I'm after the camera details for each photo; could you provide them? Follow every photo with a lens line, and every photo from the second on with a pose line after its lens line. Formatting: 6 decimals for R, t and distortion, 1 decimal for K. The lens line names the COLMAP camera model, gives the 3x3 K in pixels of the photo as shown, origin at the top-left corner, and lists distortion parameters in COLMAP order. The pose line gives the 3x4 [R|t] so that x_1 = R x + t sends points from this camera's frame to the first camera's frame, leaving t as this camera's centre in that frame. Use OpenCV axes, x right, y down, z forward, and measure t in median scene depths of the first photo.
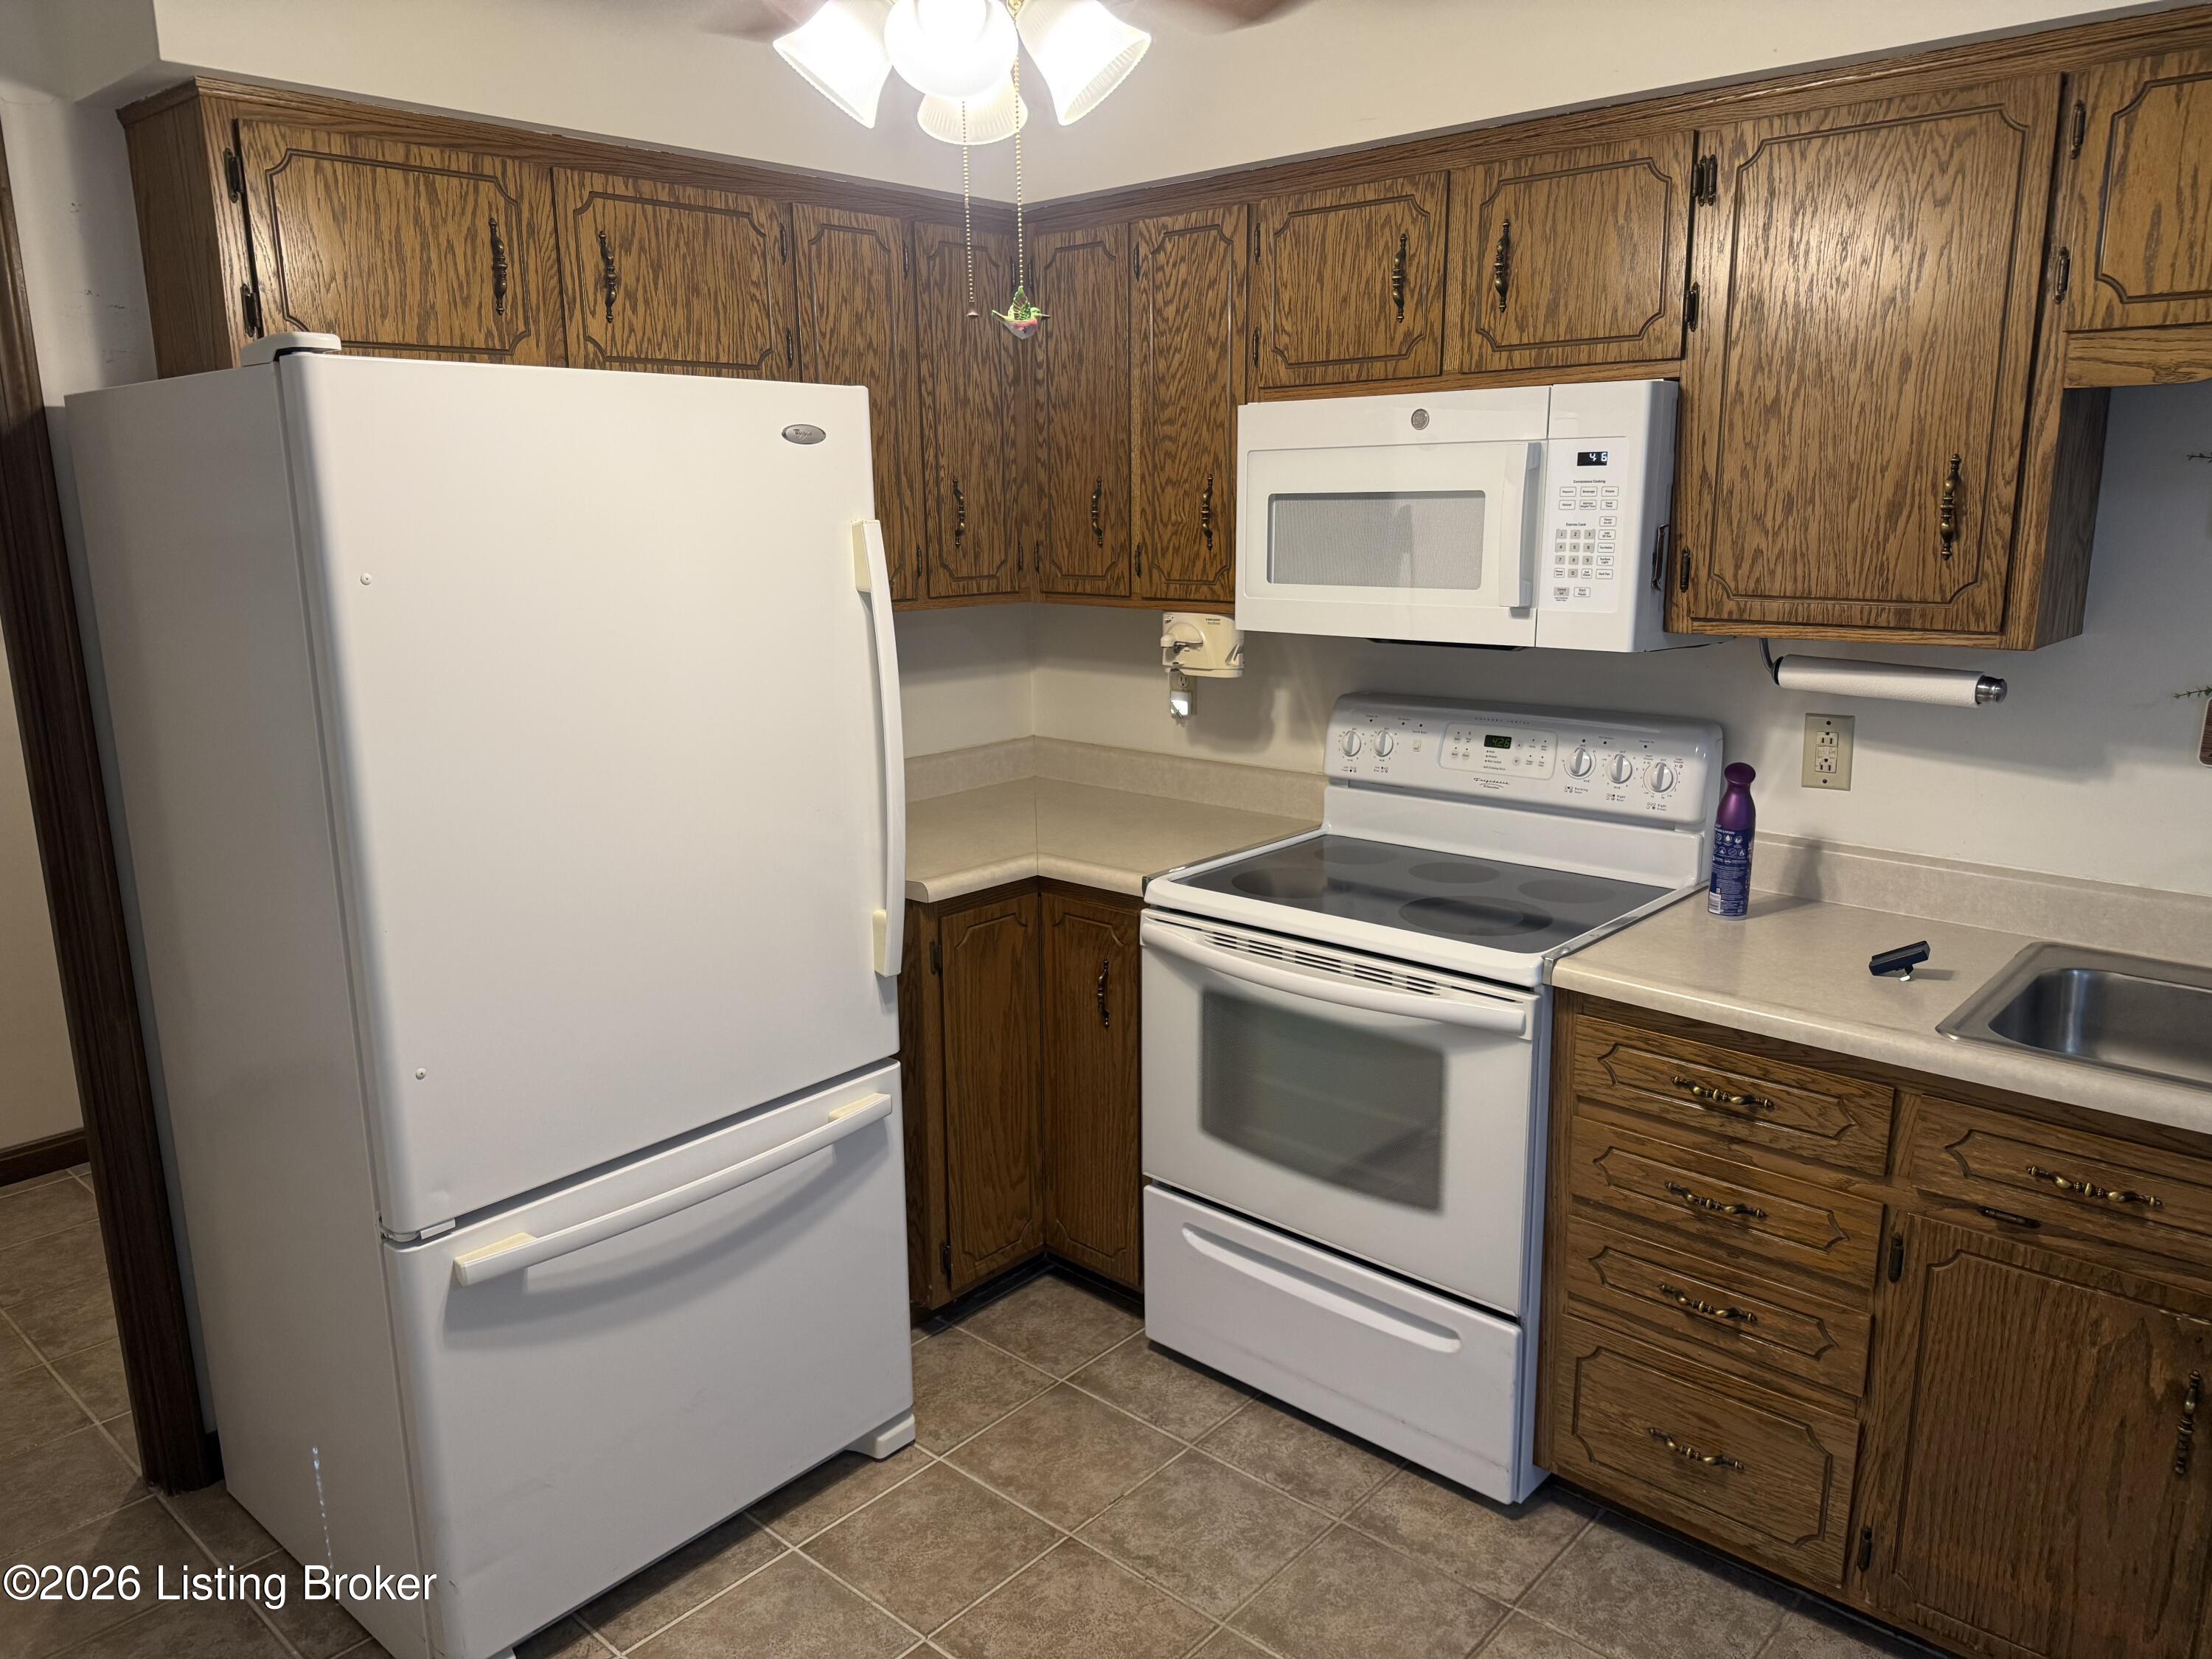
lens RADIAL K [[1553.9, 0, 1106.0], [0, 1553.9, 829.5], [0, 0, 1]] dist [0.104272, -0.160653]
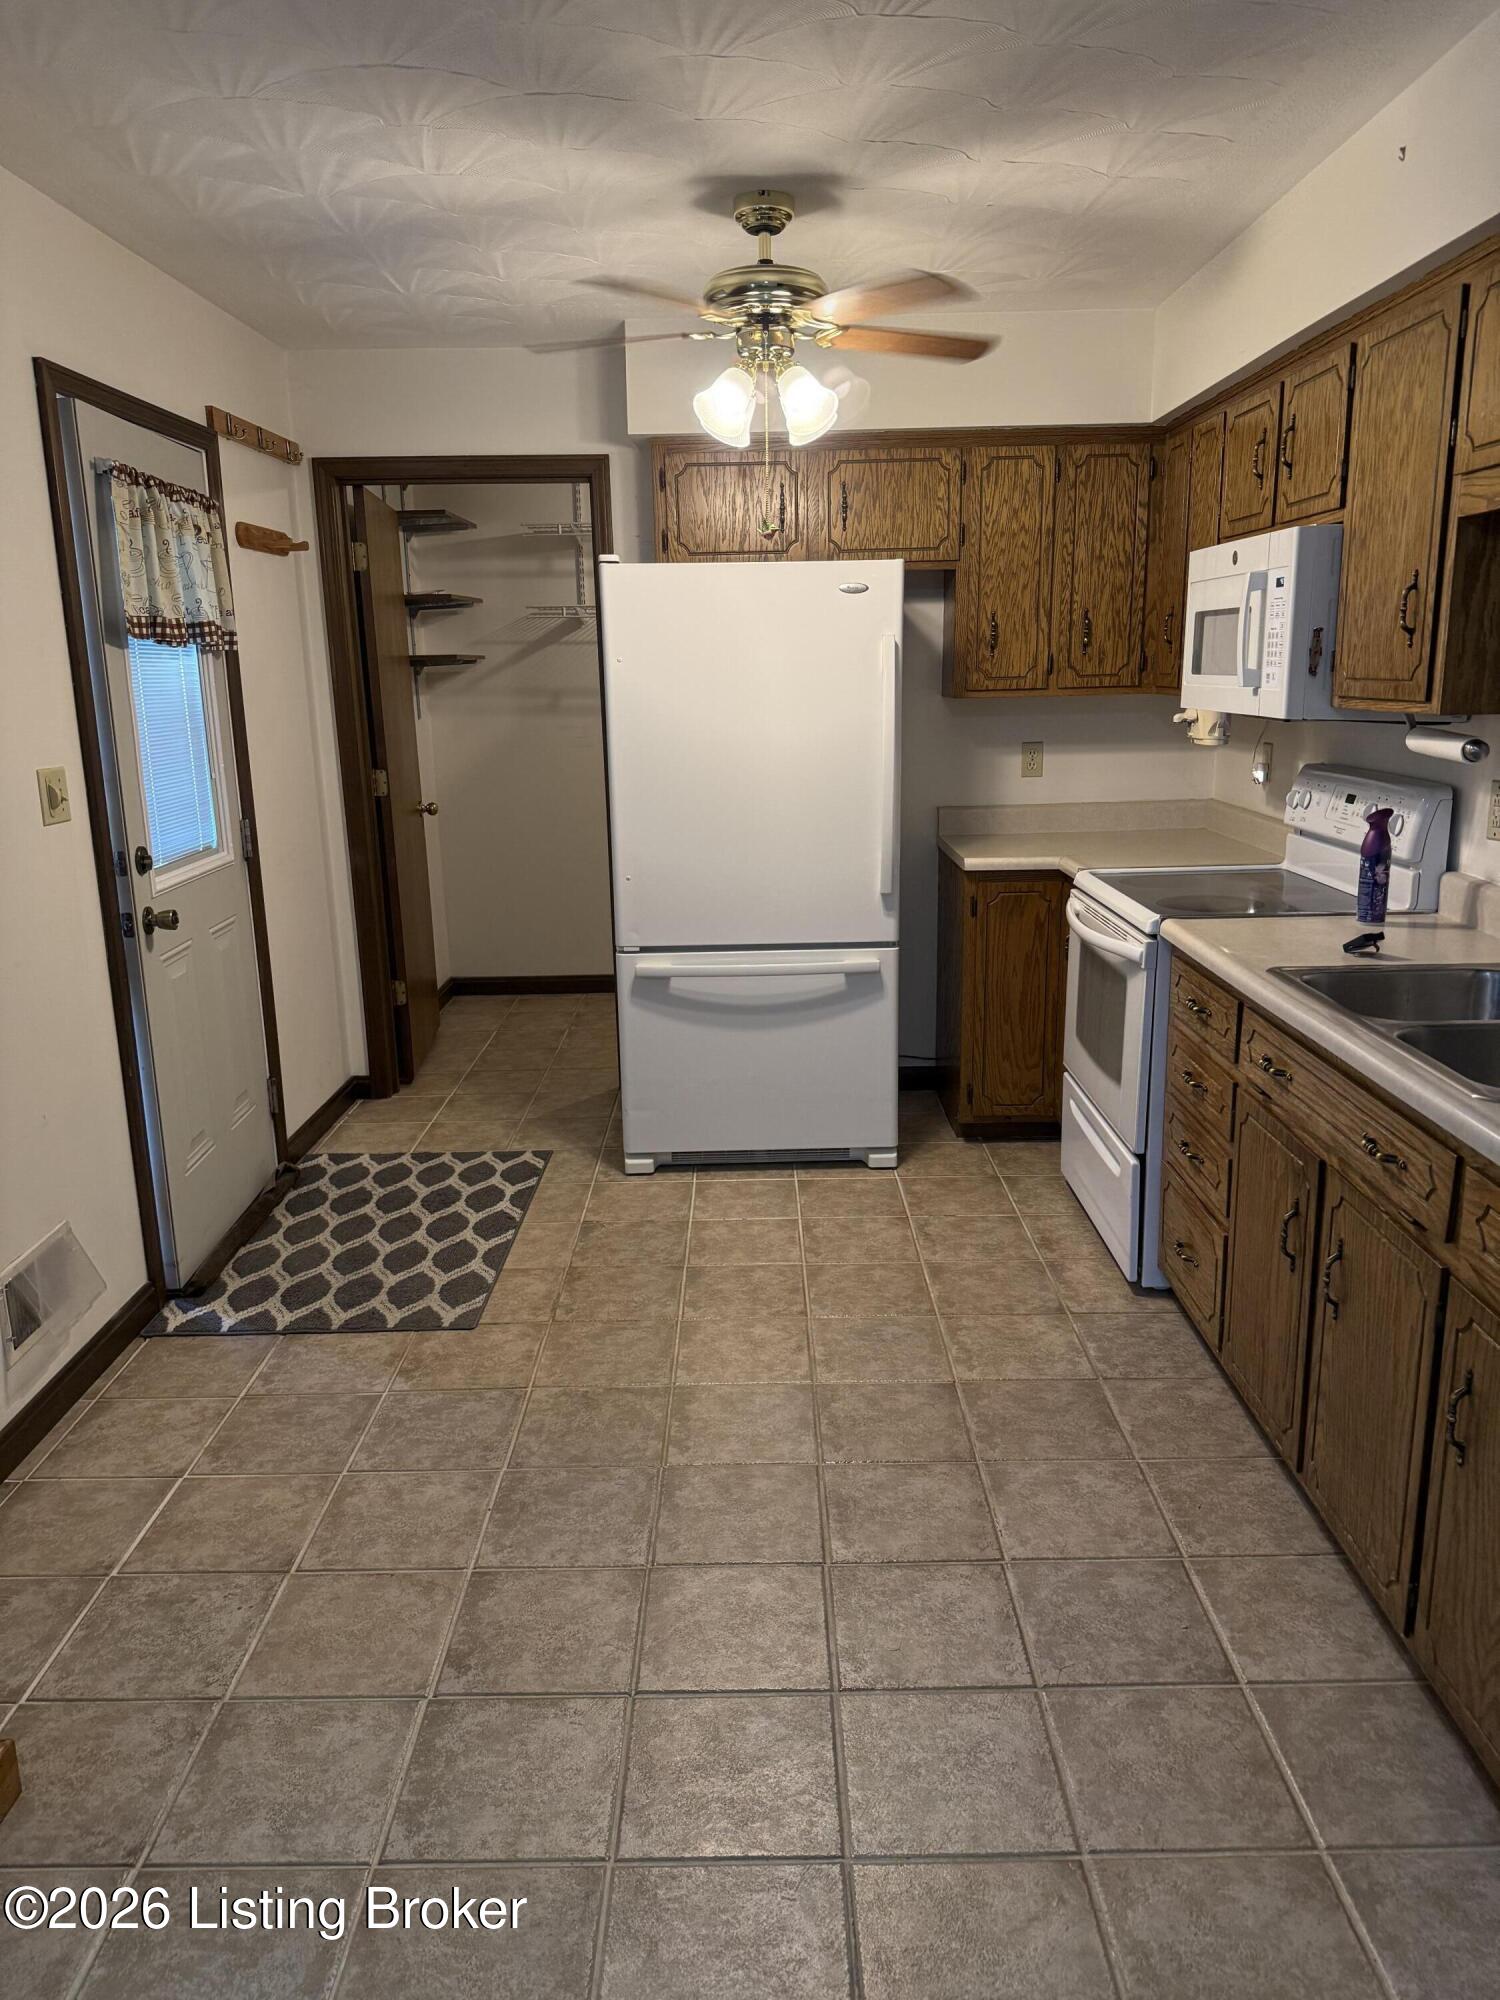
lens RADIAL K [[1401.9, 0, 750.0], [0, 1401.9, 1000.0], [0, 0, 1]] dist [0.006683, 0.000848]
pose [[0.670851, 0.172716, -0.721199, 0.842320], [-0.146317, 0.984211, 0.099601, 0.070326], [0.727015, 0.038706, 0.685530, -0.181449]]
